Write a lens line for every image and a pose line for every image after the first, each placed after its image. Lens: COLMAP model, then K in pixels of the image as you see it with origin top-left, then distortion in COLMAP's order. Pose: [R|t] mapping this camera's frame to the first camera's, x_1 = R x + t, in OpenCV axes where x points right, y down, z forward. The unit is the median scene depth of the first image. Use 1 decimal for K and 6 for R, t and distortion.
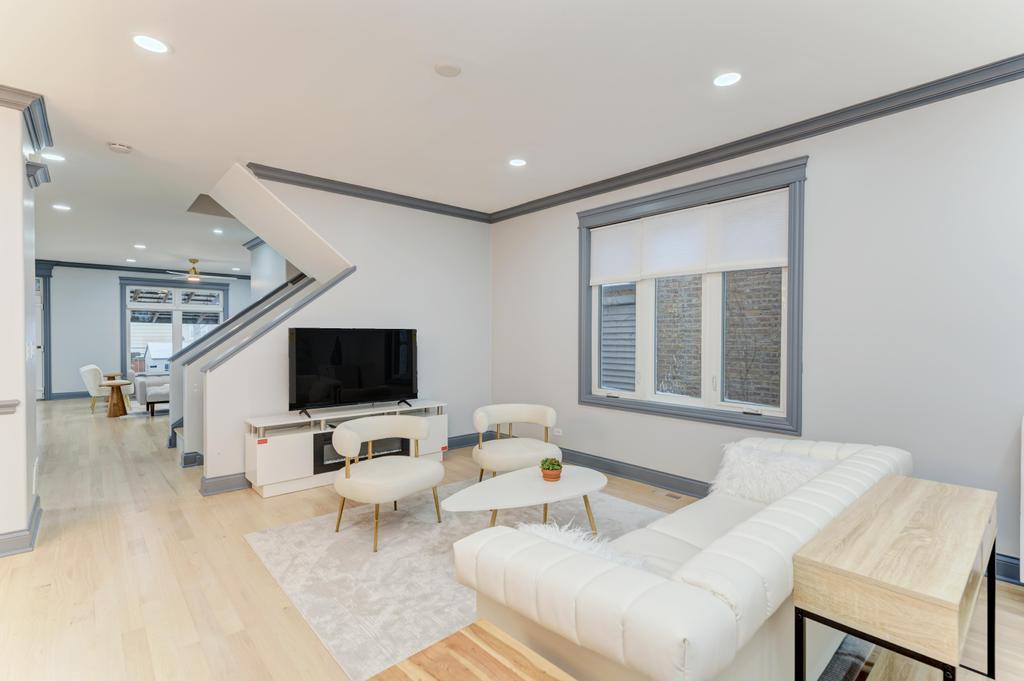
lens RADIAL K [[479.8, 0, 512.0], [0, 479.8, 340.5], [0, 0, 1]] dist [0.011731, -0.000519]
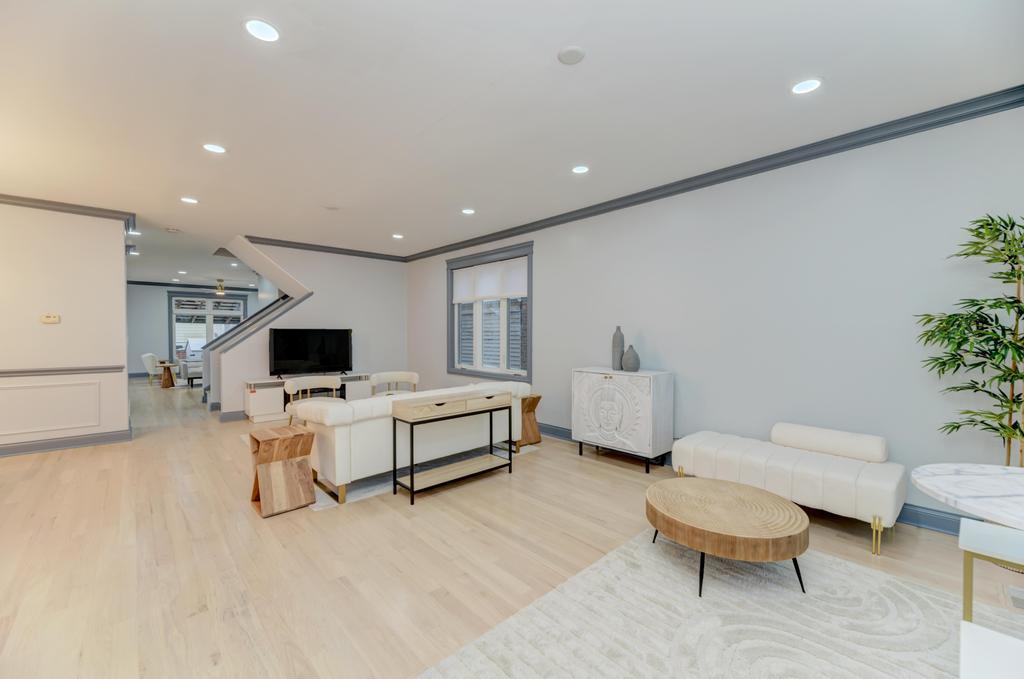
lens RADIAL K [[407.8, 0, 512.0], [0, 407.8, 339.5], [0, 0, 1]] dist [0.001429, -0.000096]
pose [[0.999692, -0.000774, 0.024797, 0.310275], [0.000584, 0.999971, 0.007652, 0.002075], [-0.024803, -0.007635, 0.999663, -0.413414]]
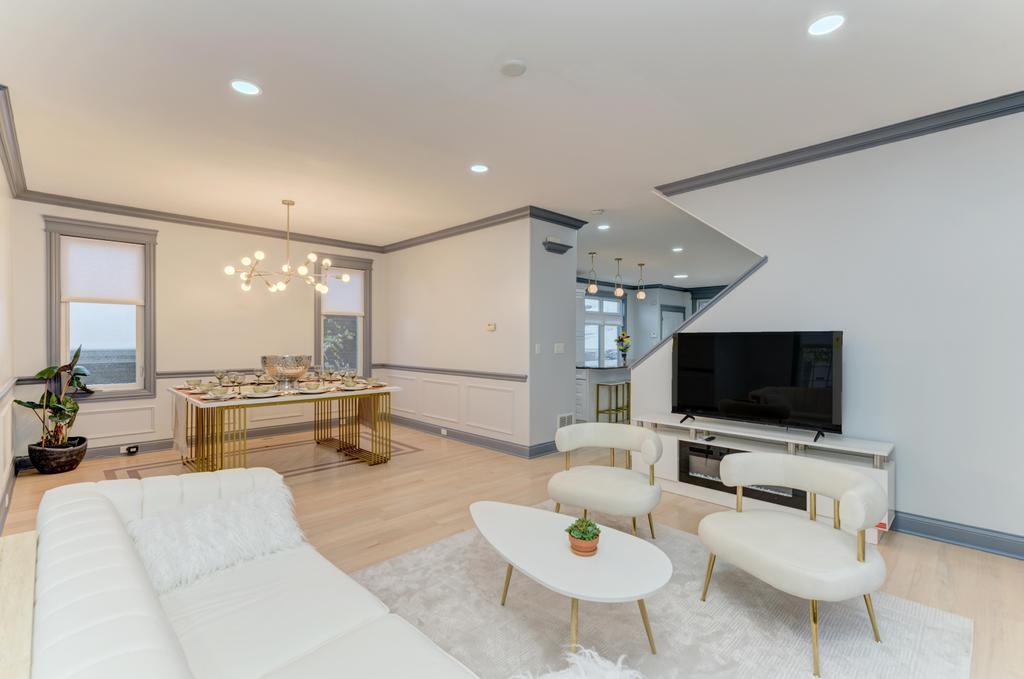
lens RADIAL K [[455.0, 0, 512.0], [0, 455.0, 339.5], [0, 0, 1]] dist [0.000429, -0.000137]
pose [[0.048878, 0.004776, -0.998793, 0.398622], [-0.005225, 0.999976, 0.004526, -0.011298], [0.998791, 0.004998, 0.048902, 0.486317]]
